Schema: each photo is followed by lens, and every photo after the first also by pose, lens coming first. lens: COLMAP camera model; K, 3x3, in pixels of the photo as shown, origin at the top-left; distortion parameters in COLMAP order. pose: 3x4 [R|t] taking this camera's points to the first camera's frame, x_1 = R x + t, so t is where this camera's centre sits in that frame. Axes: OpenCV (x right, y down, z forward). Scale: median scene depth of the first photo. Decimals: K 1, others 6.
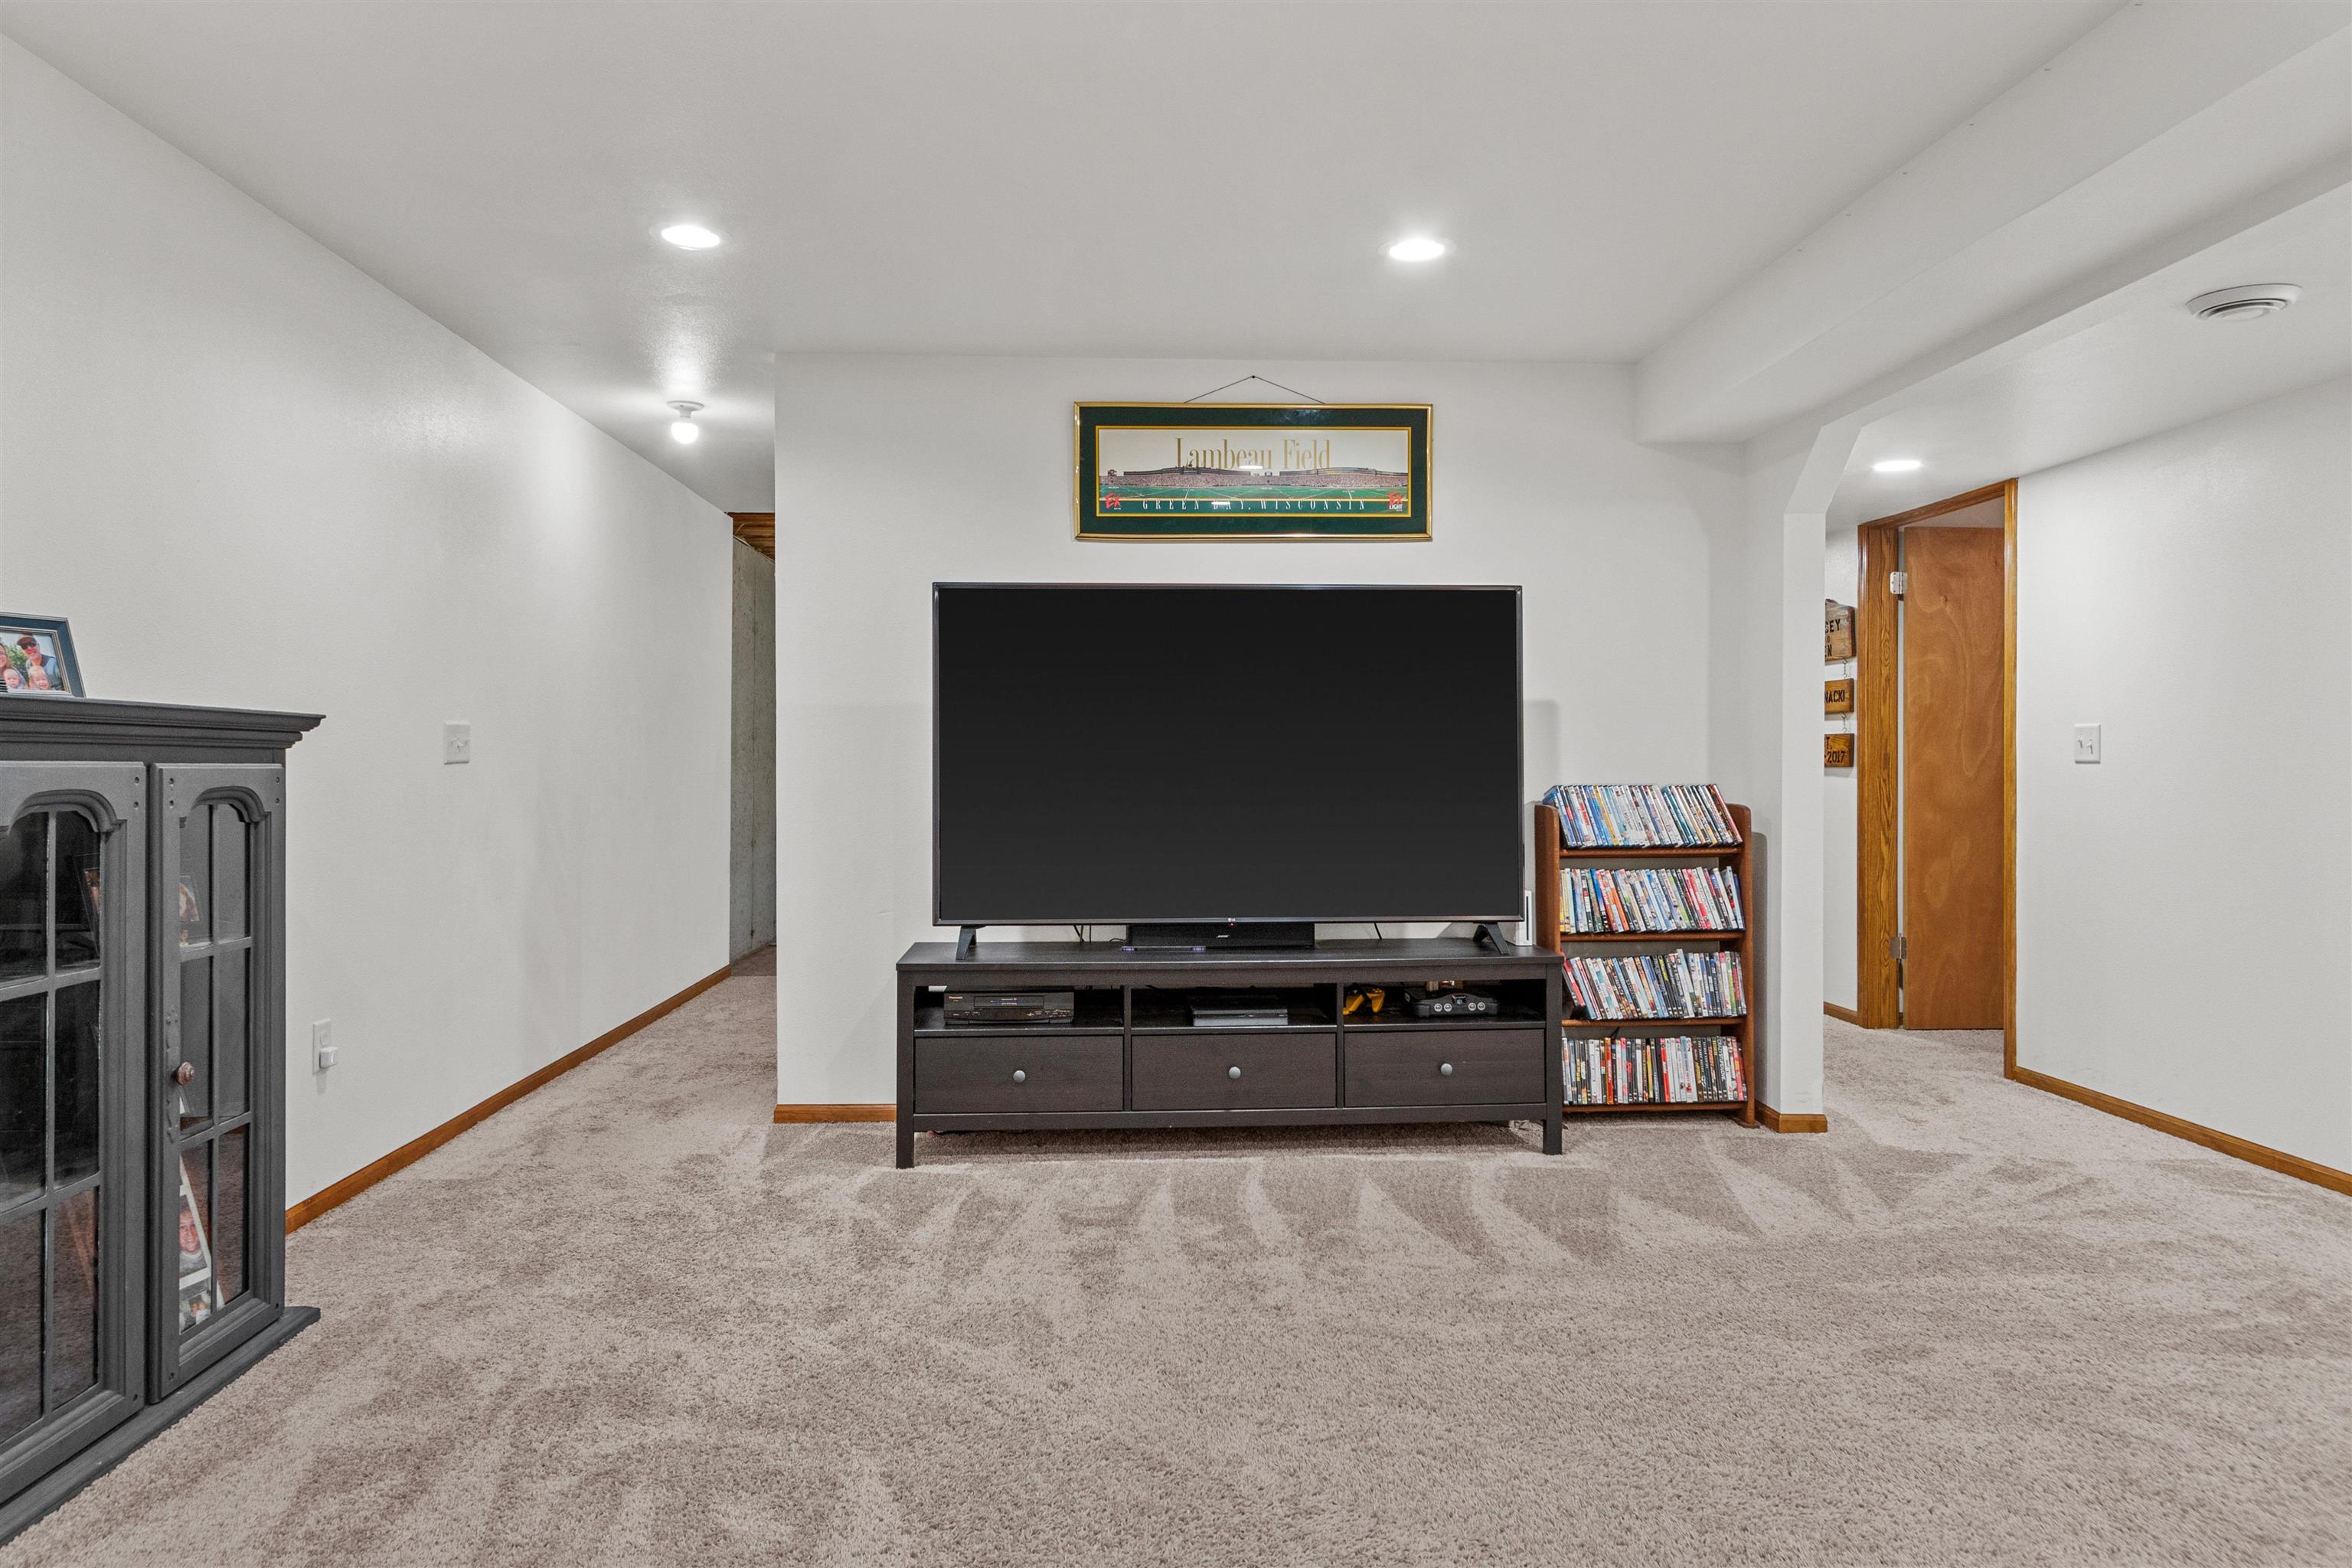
lens RADIAL K [[1483.7, 0, 1176.0], [0, 1483.7, 784.0], [0, 0, 1]] dist [0.002011, 0.000834]
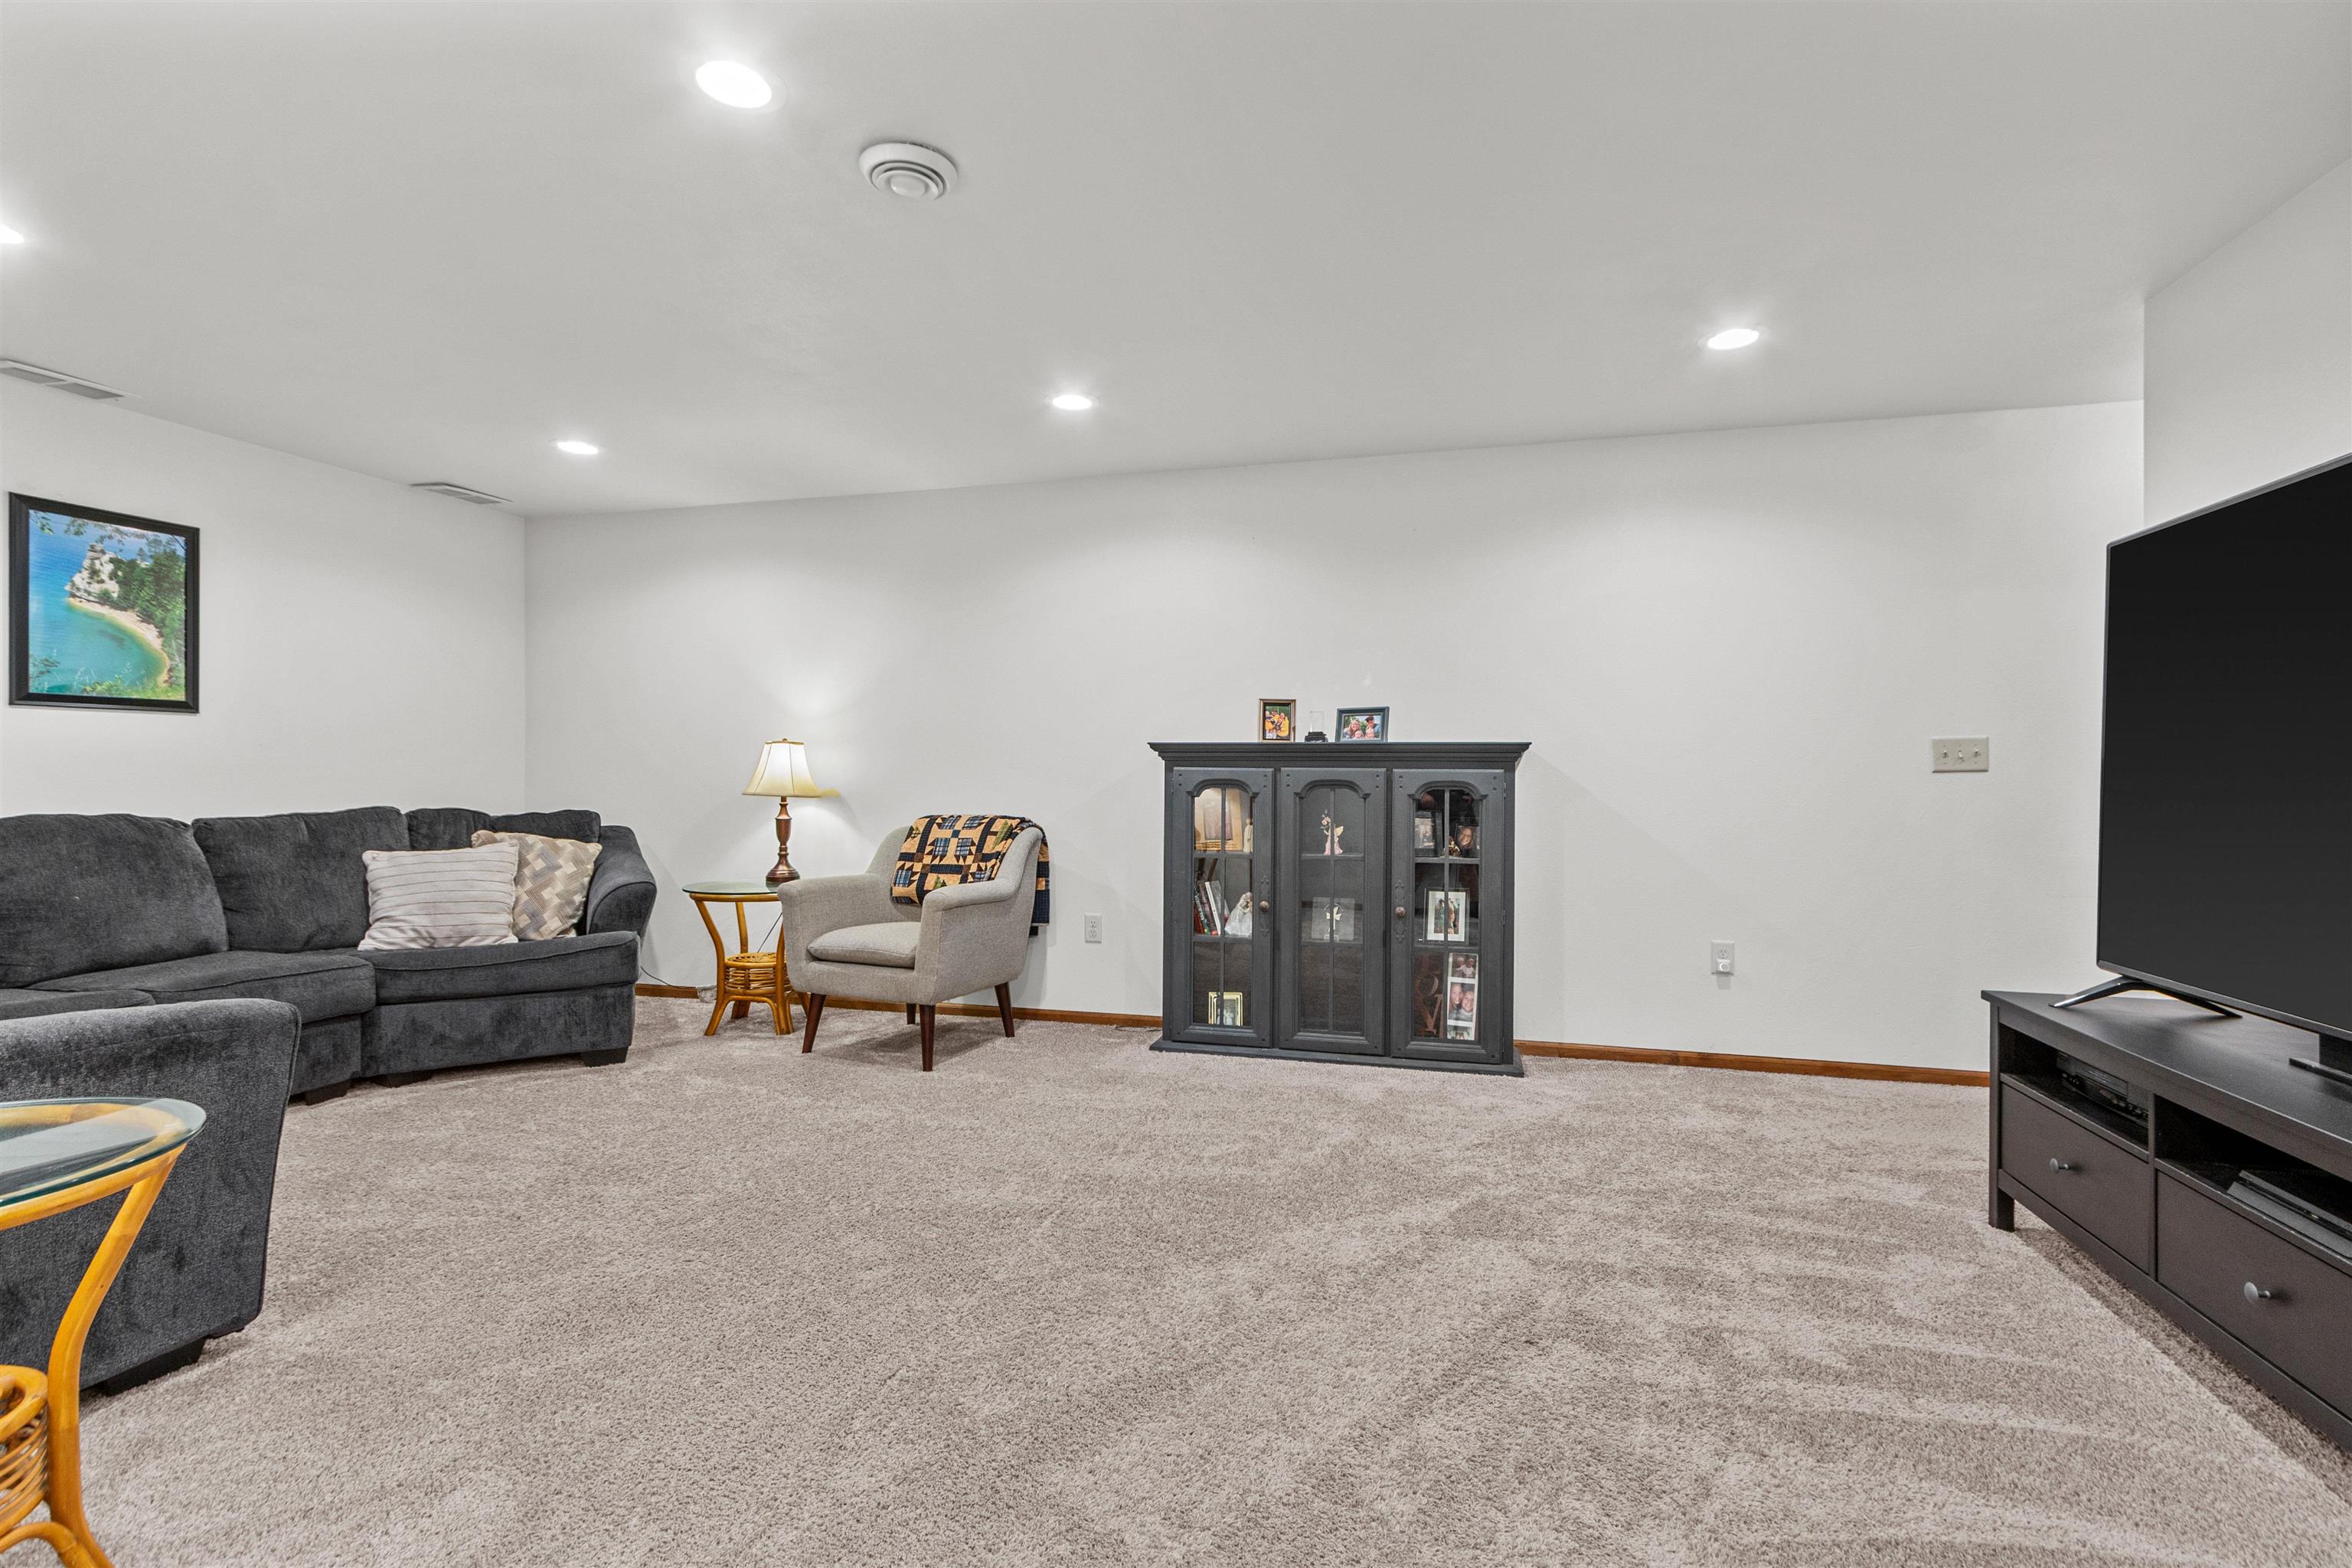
lens RADIAL K [[1083.1, 0, 1176.0], [0, 1083.1, 784.0], [0, 0, 1]] dist [-0.001293, -0.000533]
pose [[-0.315771, 0.007871, -0.948803, 0.830250], [-0.014542, 0.999808, 0.013134, -0.007159], [0.948724, 0.017945, -0.315596, 1.050787]]
